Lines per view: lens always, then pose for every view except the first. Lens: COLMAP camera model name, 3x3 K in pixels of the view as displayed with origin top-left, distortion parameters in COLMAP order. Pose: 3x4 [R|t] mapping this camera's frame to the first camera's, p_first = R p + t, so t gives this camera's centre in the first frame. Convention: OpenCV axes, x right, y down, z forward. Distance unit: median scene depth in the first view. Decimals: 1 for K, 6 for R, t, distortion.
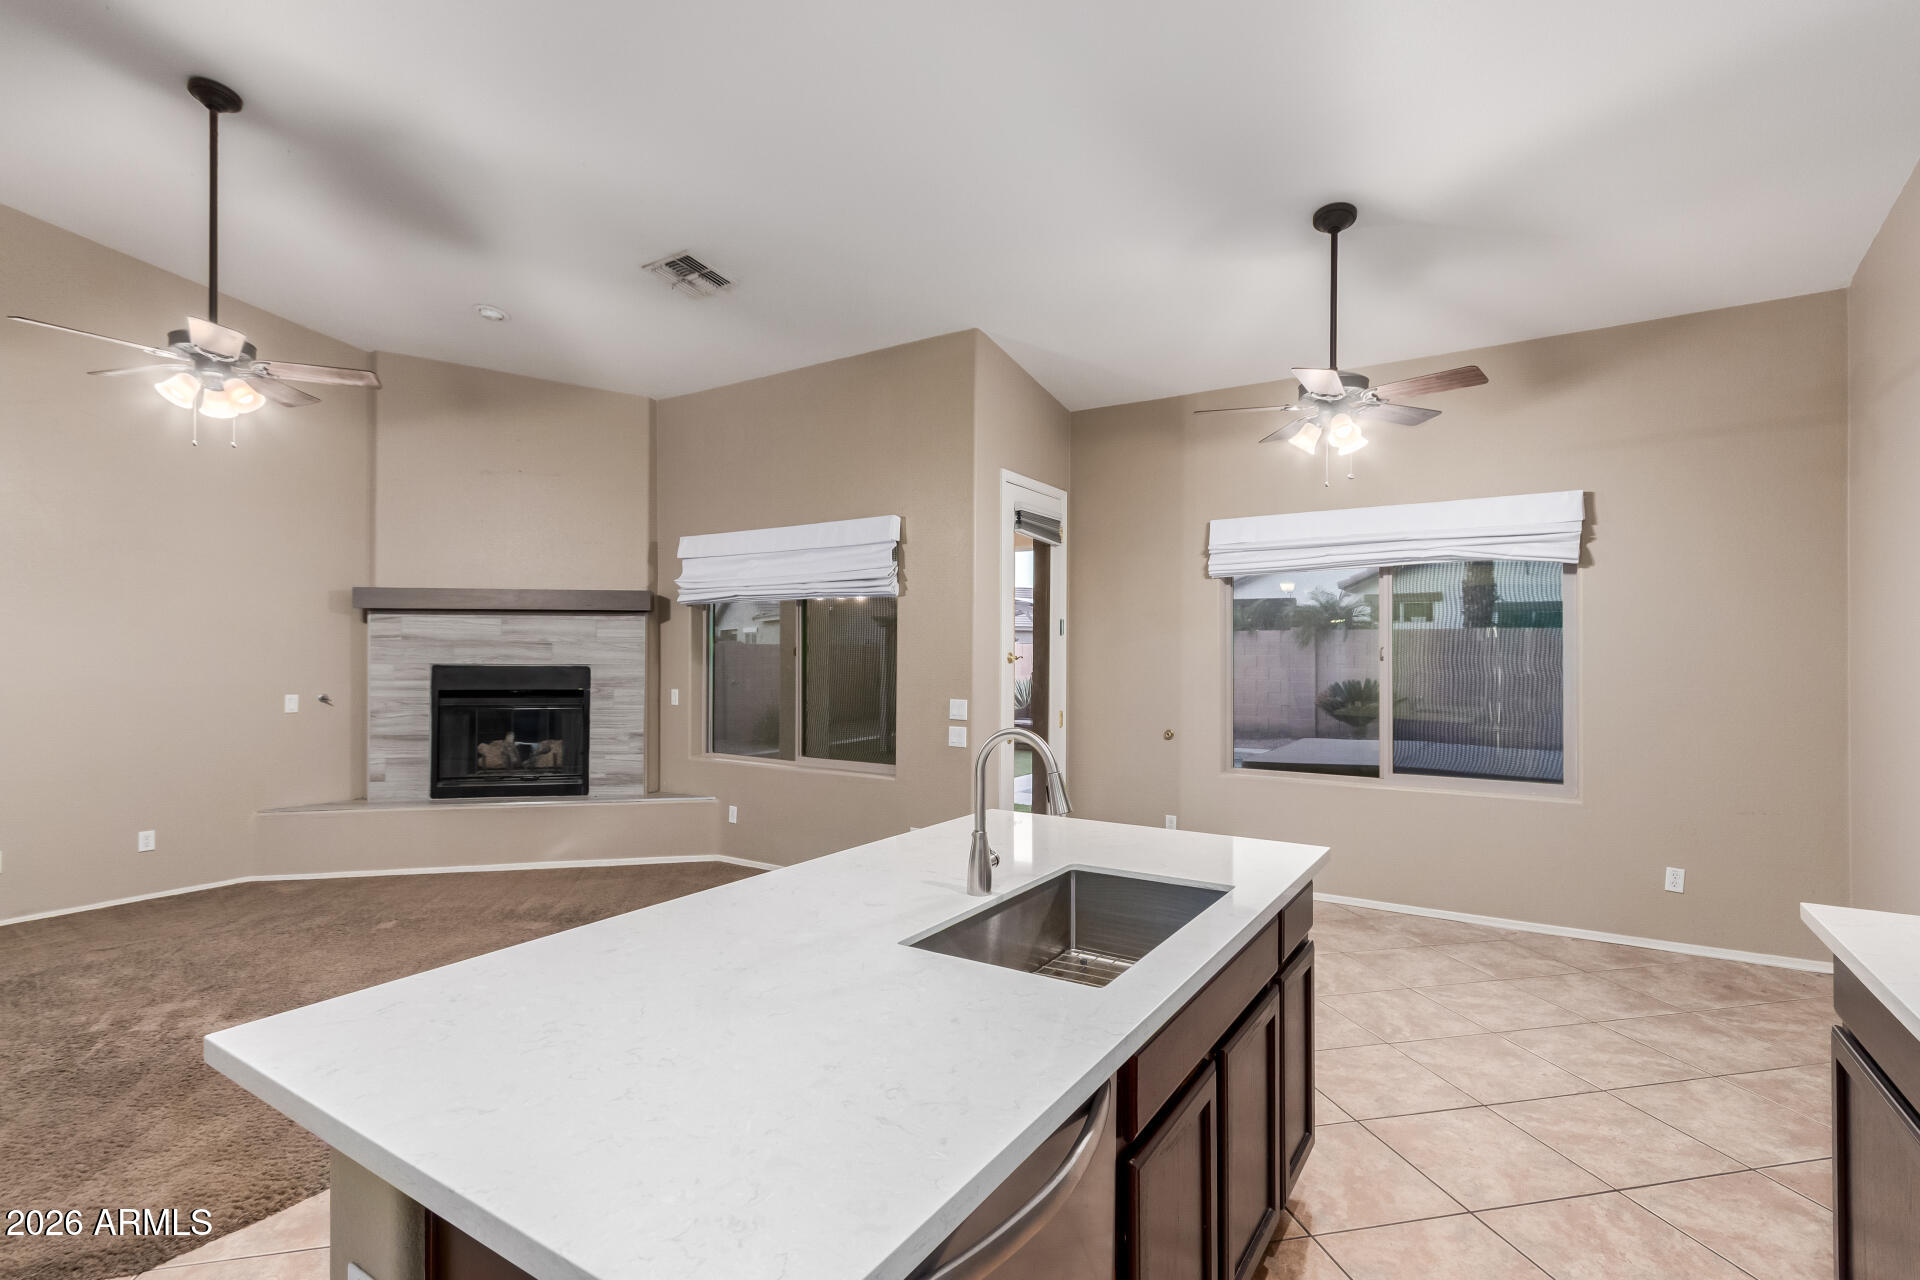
lens RADIAL K [[894.0, 0, 959.7], [0, 894.0, 645.2], [0, 0, 1]] dist [-0.001348, 0.002373]
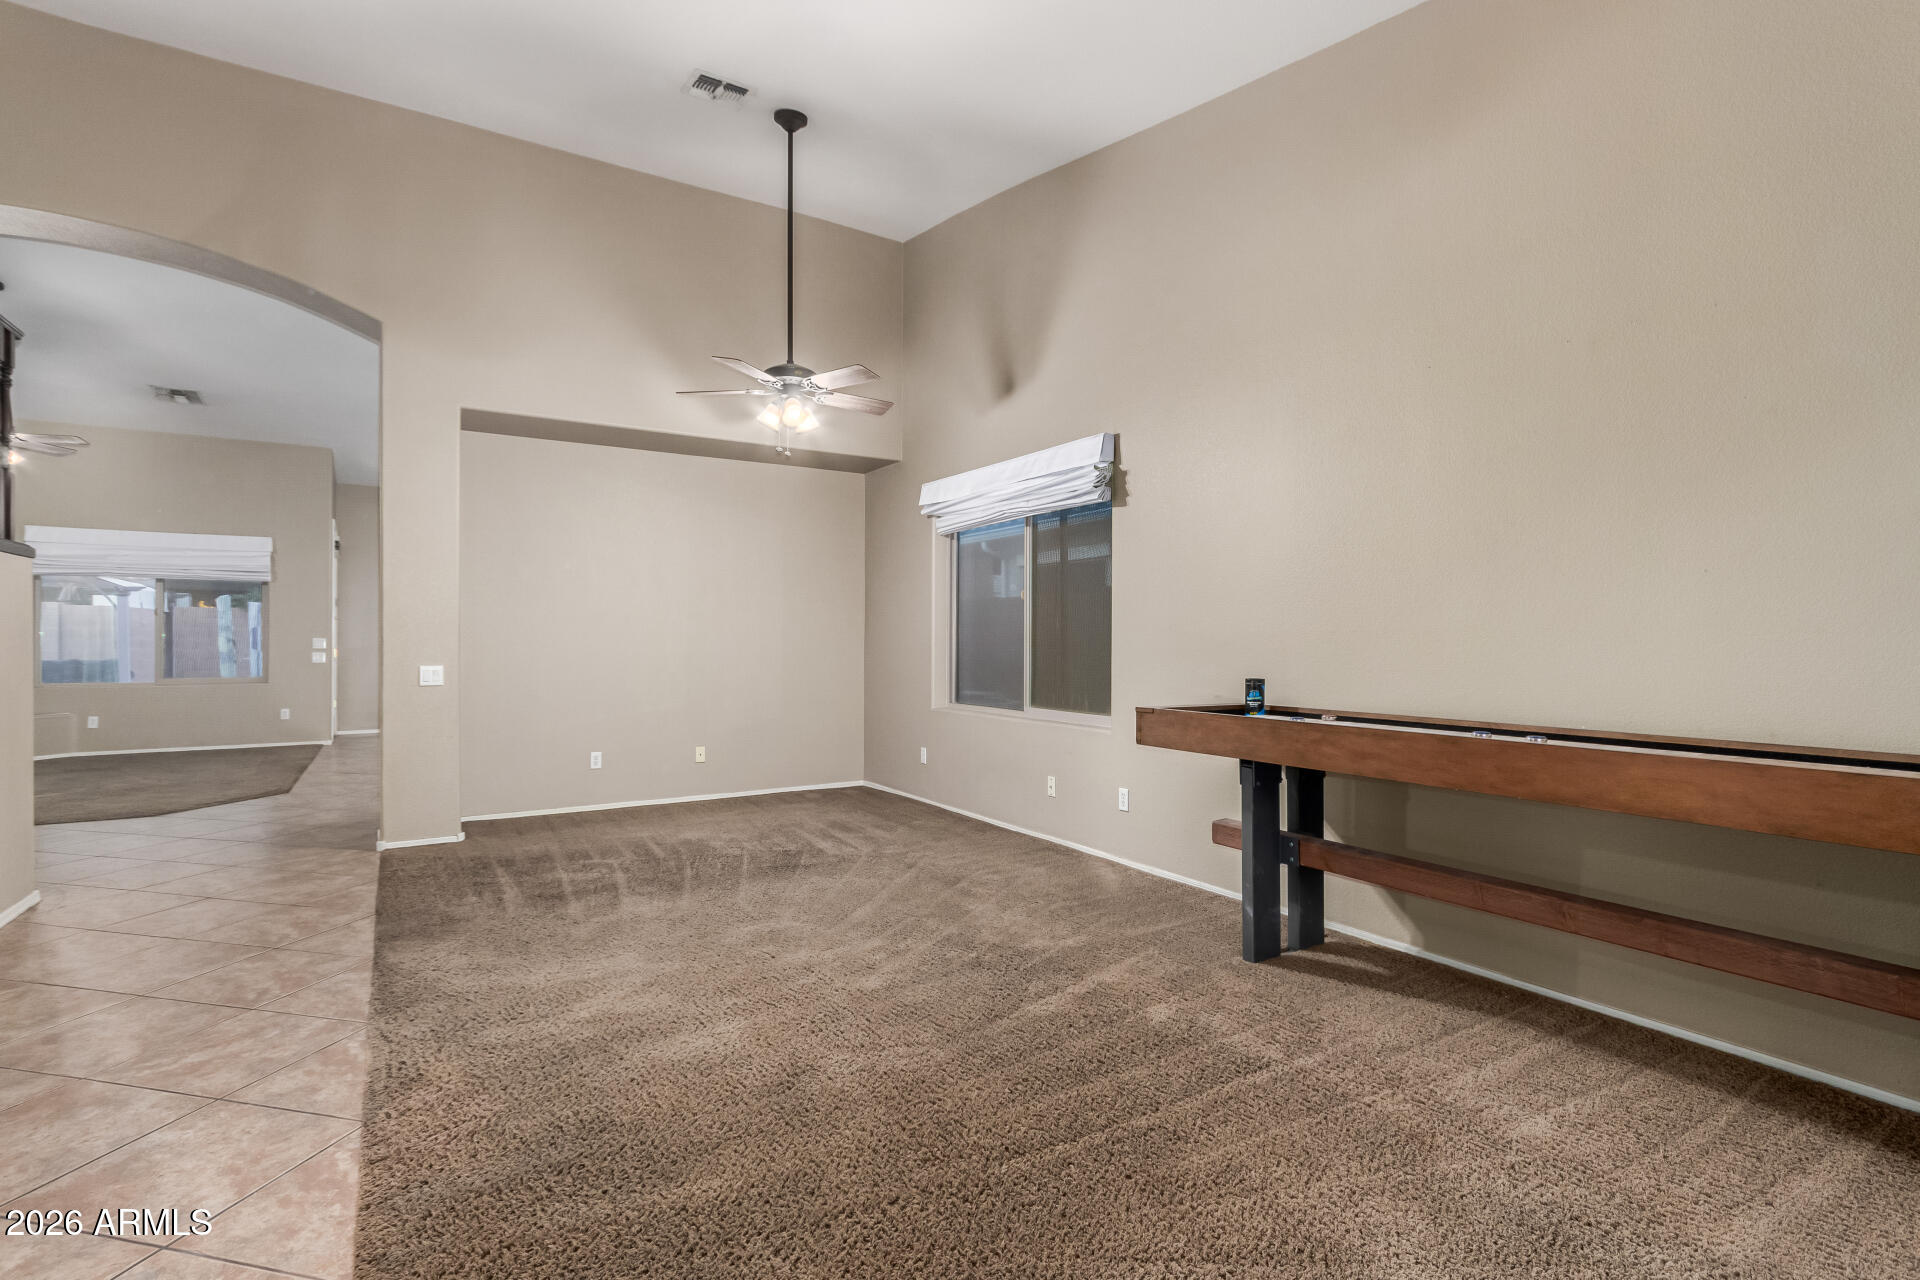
lens RADIAL K [[894.0, 0, 931.6], [0, 894.0, 645.4], [0, 0, 1]] dist [-0.001348, 0.002373]
pose [[0.442482, -0.001996, 0.896775, -0.977869], [-0.009774, 0.999927, 0.007048, 0.041119], [-0.896724, -0.011884, 0.442430, -0.888268]]
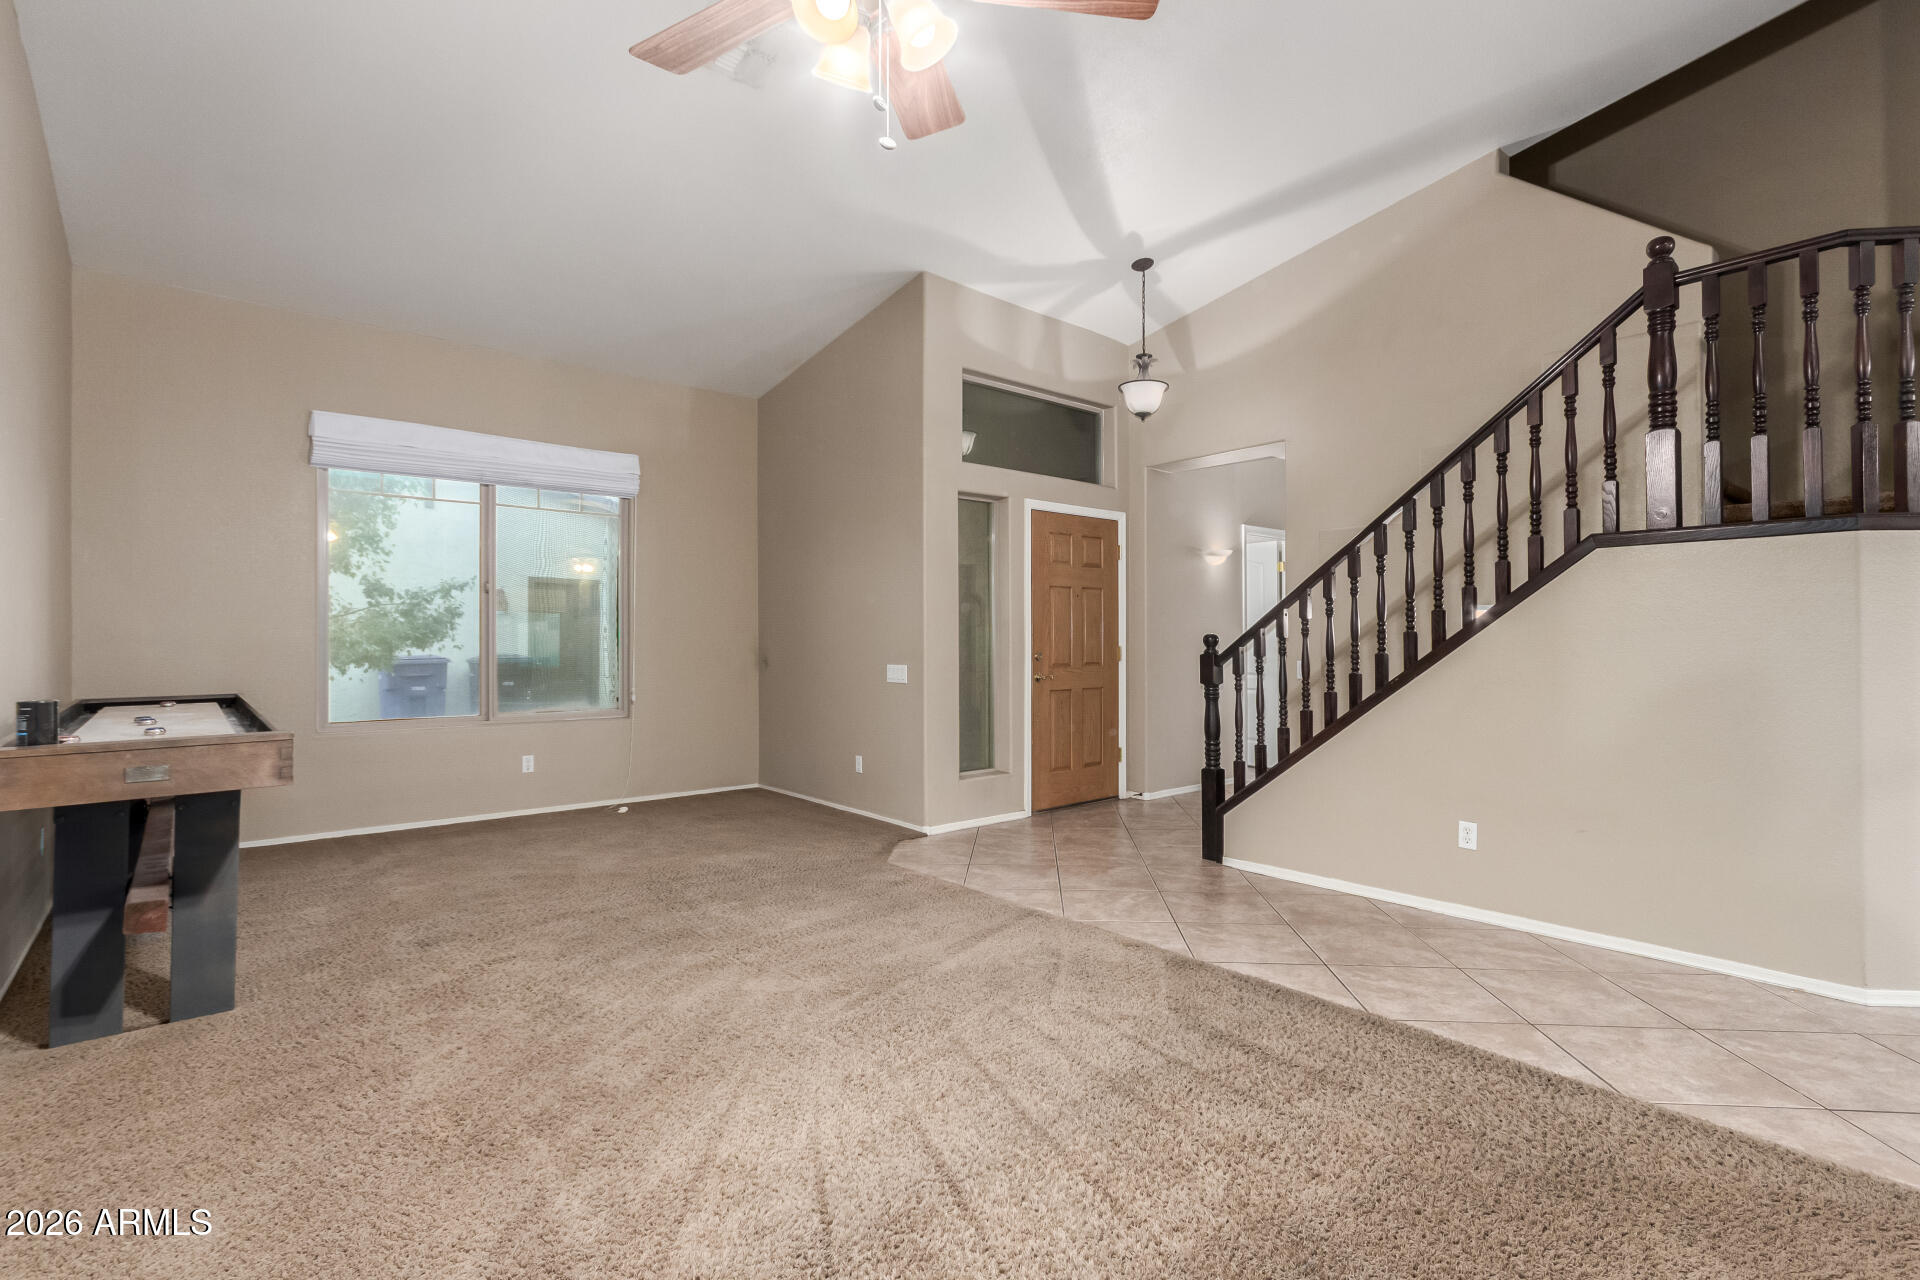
lens RADIAL K [[894.0, 0, 954.2], [0, 894.0, 639.6], [0, 0, 1]] dist [-0.001348, 0.002373]
pose [[-0.299344, 0.002898, -0.954141, -0.078523], [0.012989, 0.999915, -0.001038, 0.042564], [0.954057, -0.012704, -0.299357, -0.319296]]
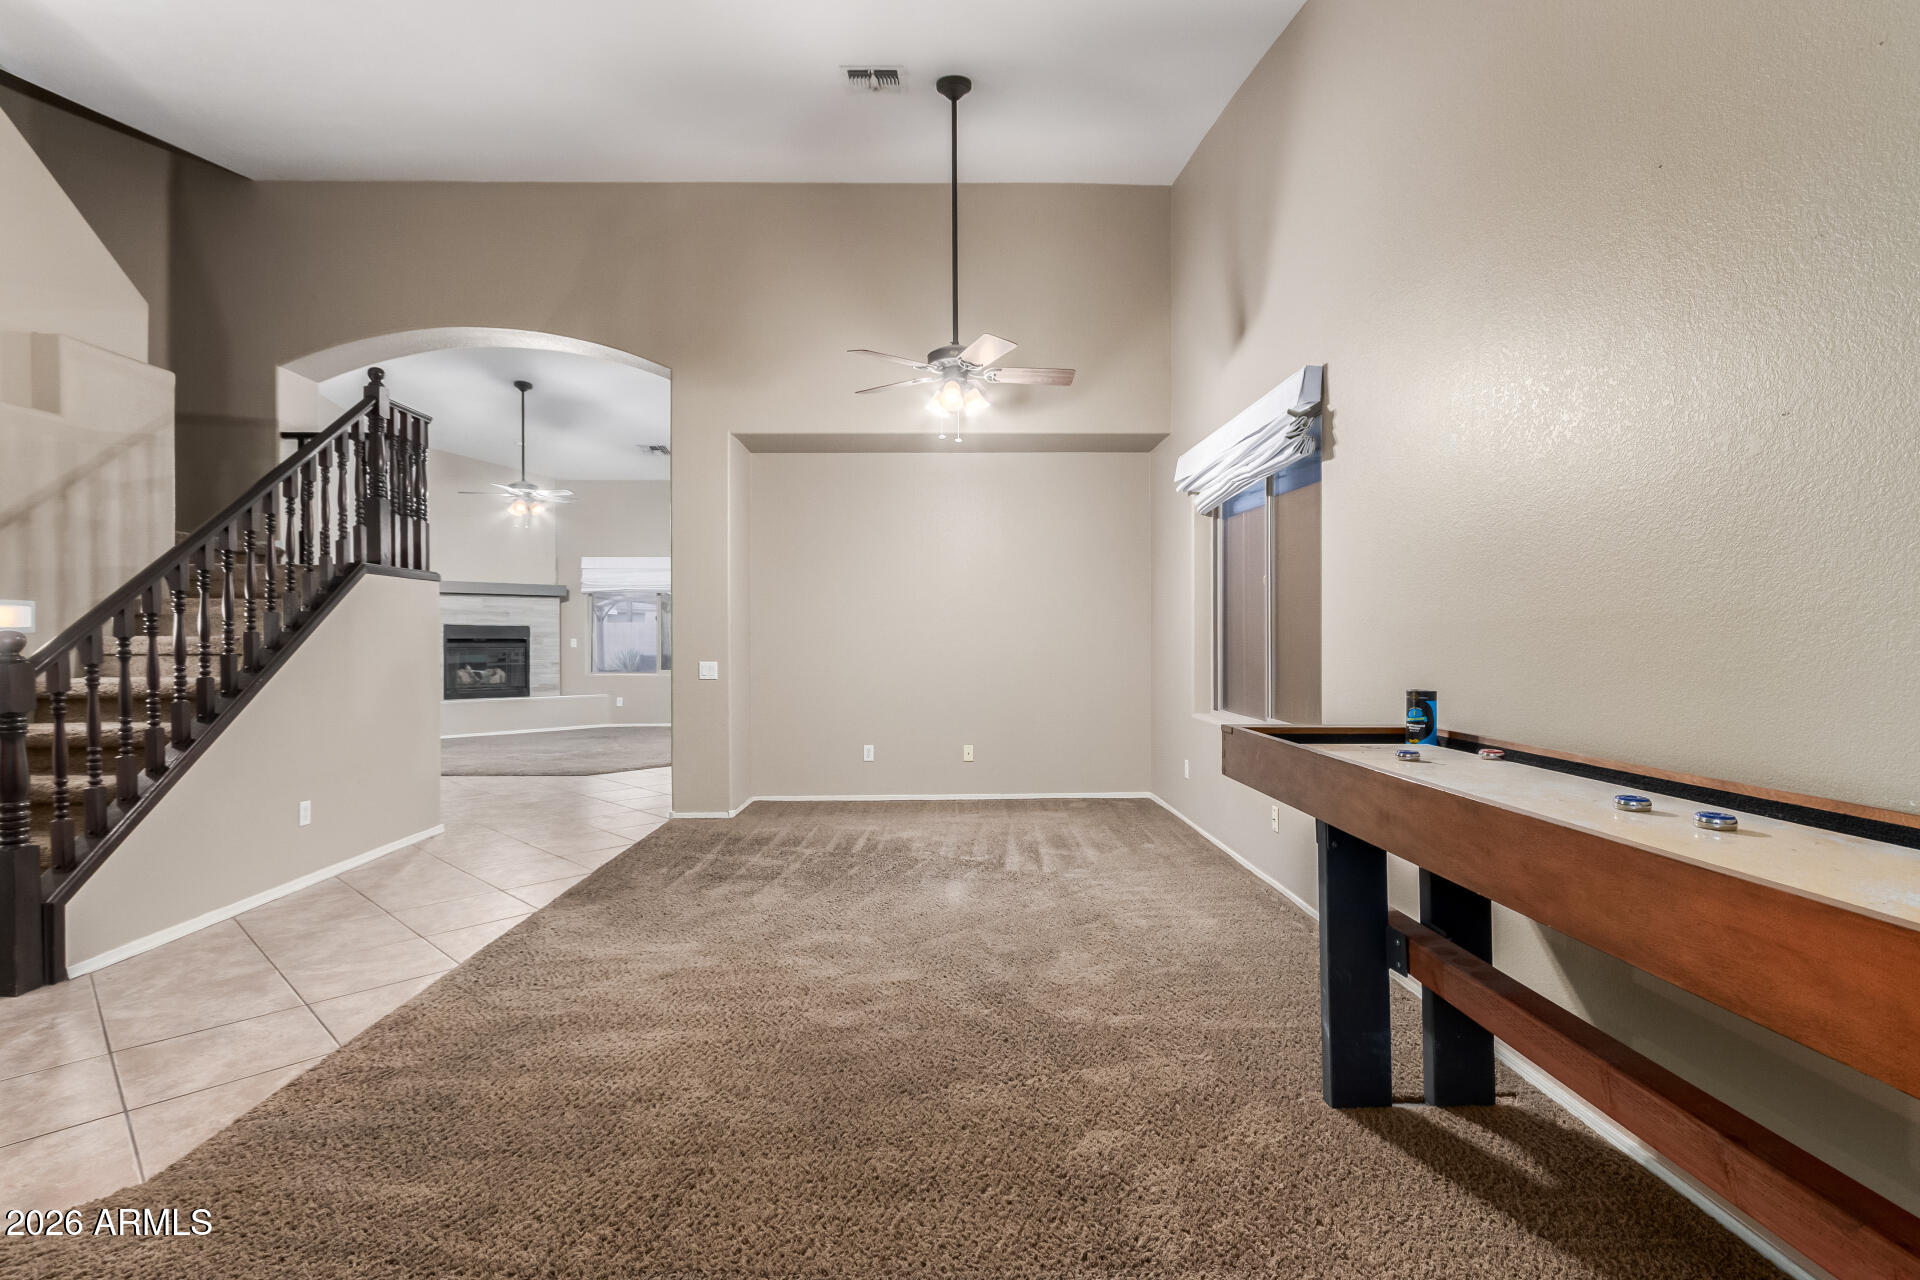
lens RADIAL K [[894.0, 0, 946.3], [0, 894.0, 643.0], [0, 0, 1]] dist [-0.001348, 0.002373]
pose [[0.834325, -0.005182, 0.551248, -0.748918], [-0.001127, 0.999938, 0.011105, 0.039204], [-0.551271, -0.009887, 0.834268, -1.041200]]
